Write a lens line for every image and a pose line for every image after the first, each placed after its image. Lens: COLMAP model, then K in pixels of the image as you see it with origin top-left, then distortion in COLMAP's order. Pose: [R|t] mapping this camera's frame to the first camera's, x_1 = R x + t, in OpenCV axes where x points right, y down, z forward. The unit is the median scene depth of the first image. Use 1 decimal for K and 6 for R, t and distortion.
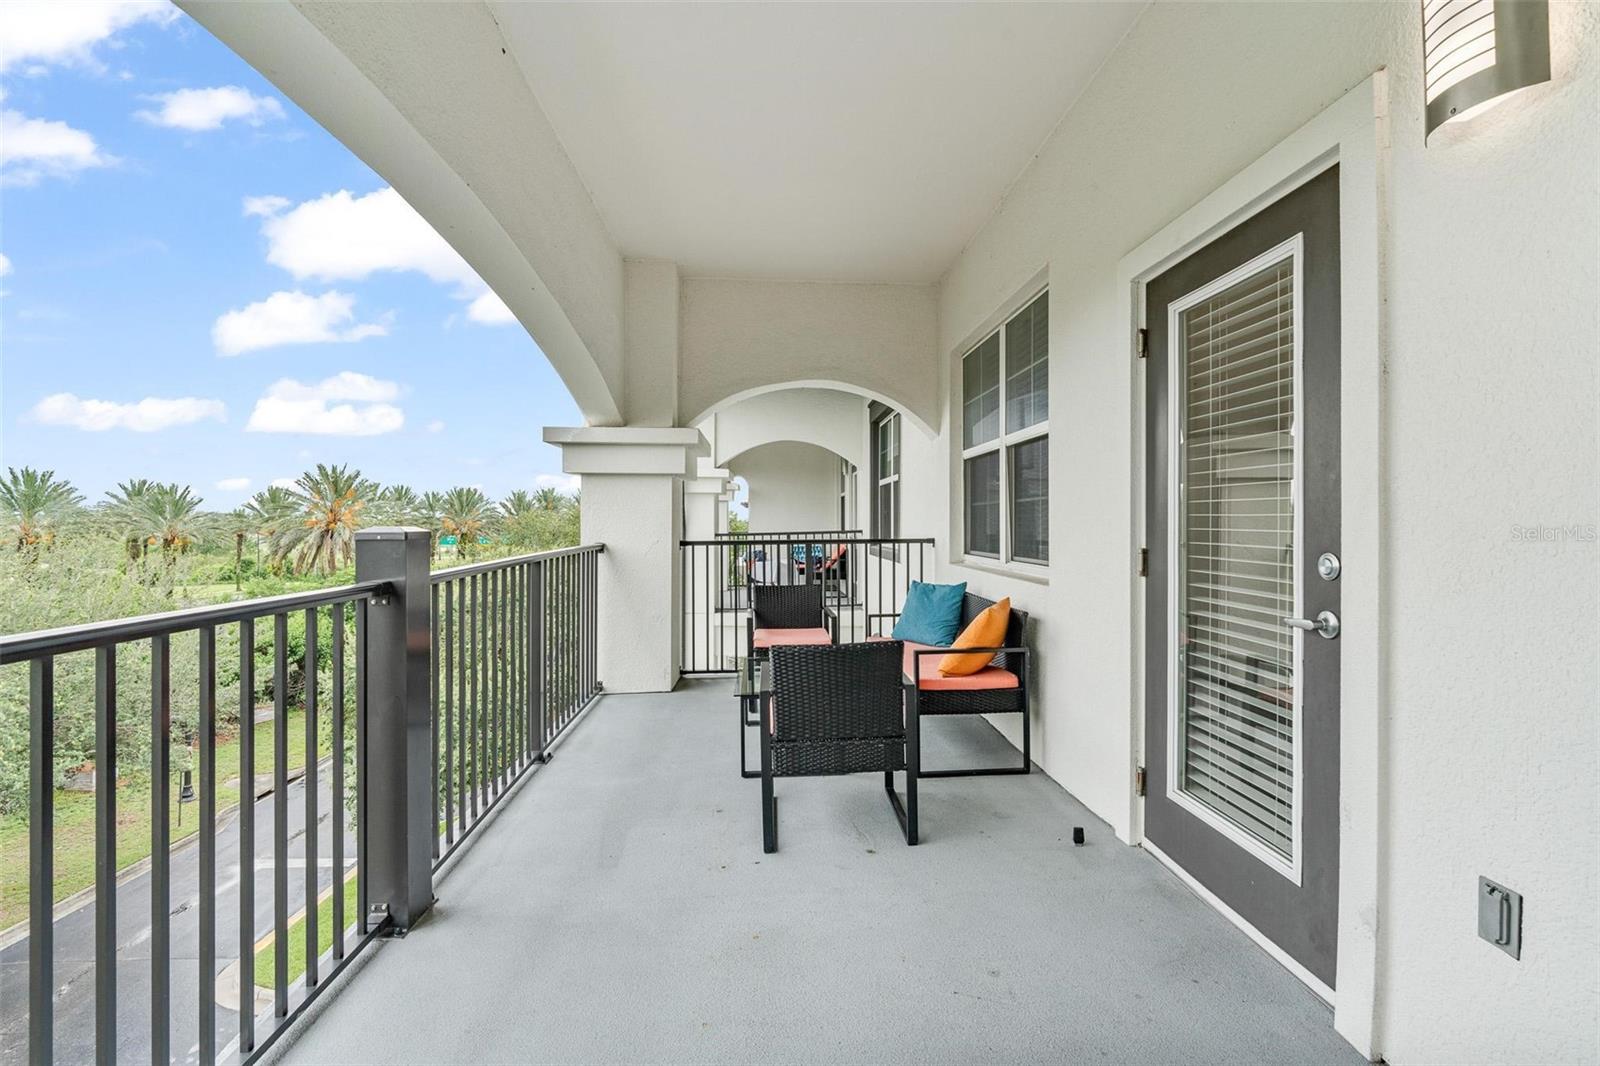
lens RADIAL K [[718.9, 0, 798.2], [0, 718.9, 524.2], [0, 0, 1]] dist [-0.013054, 0.009944]
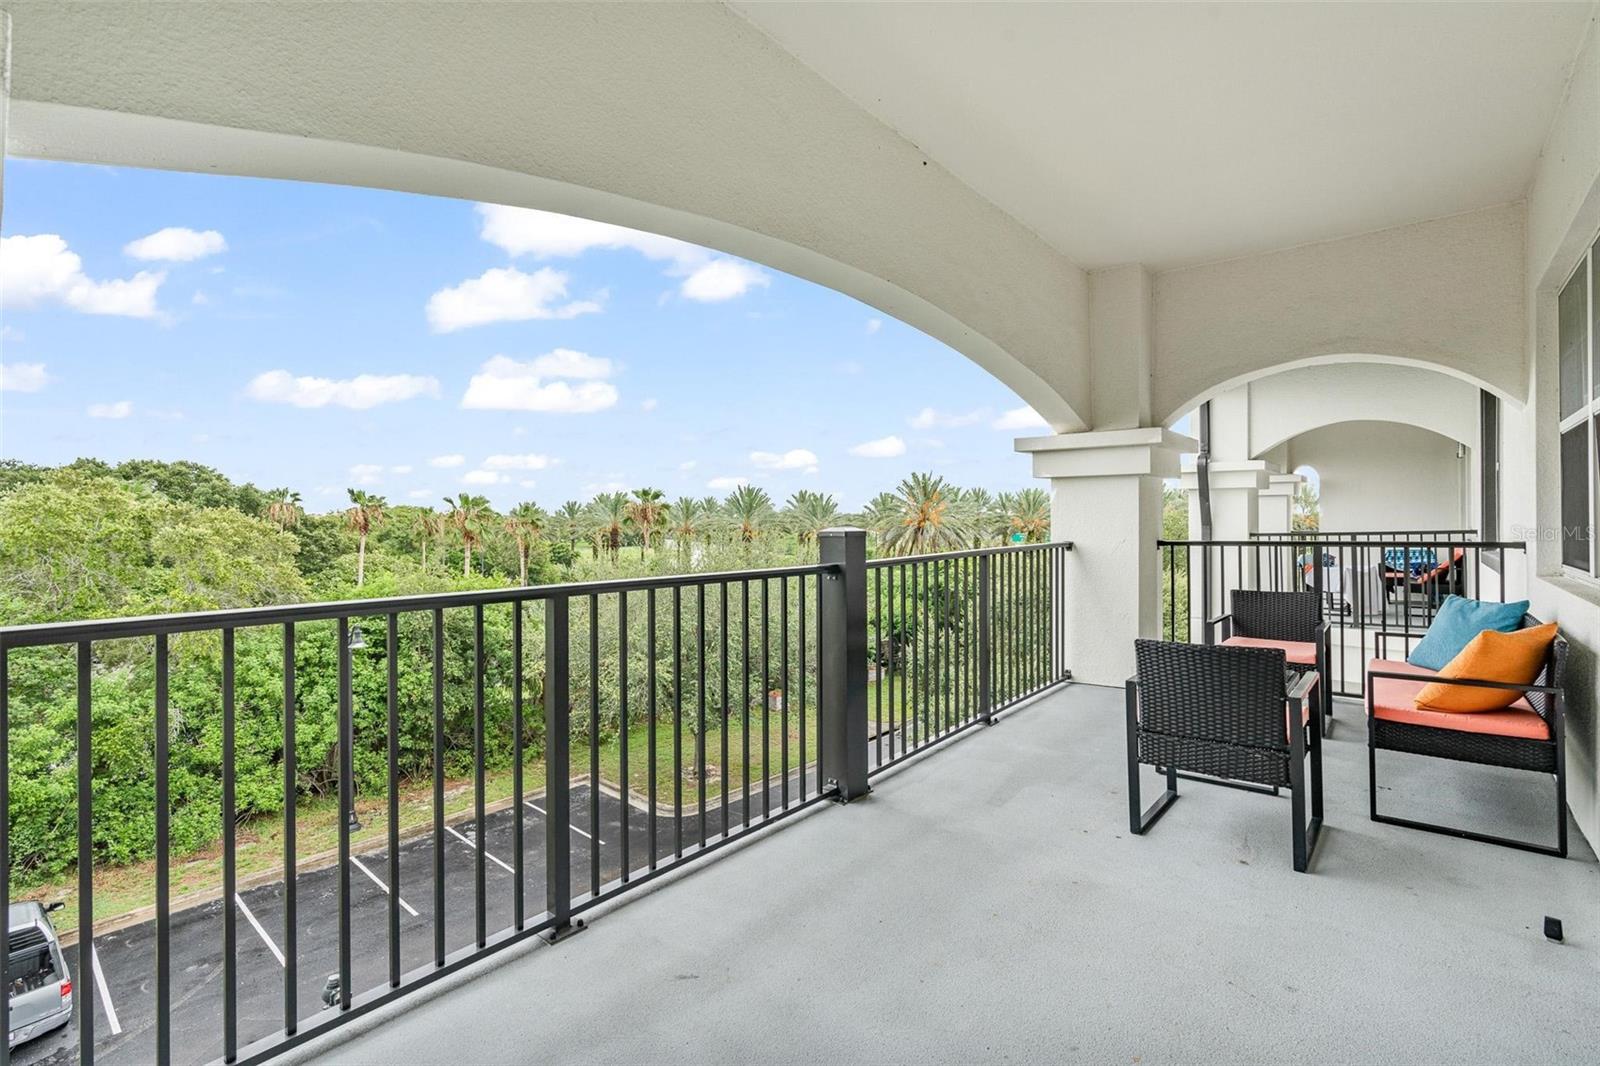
lens RADIAL K [[718.9, 0, 798.2], [0, 718.9, 524.2], [0, 0, 1]] dist [-0.013054, 0.009944]
pose [[0.728614, -0.001693, -0.684923, 0.157812], [0.003671, 0.999992, 0.001433, -0.002466], [0.684915, -0.003559, 0.728614, -0.057335]]
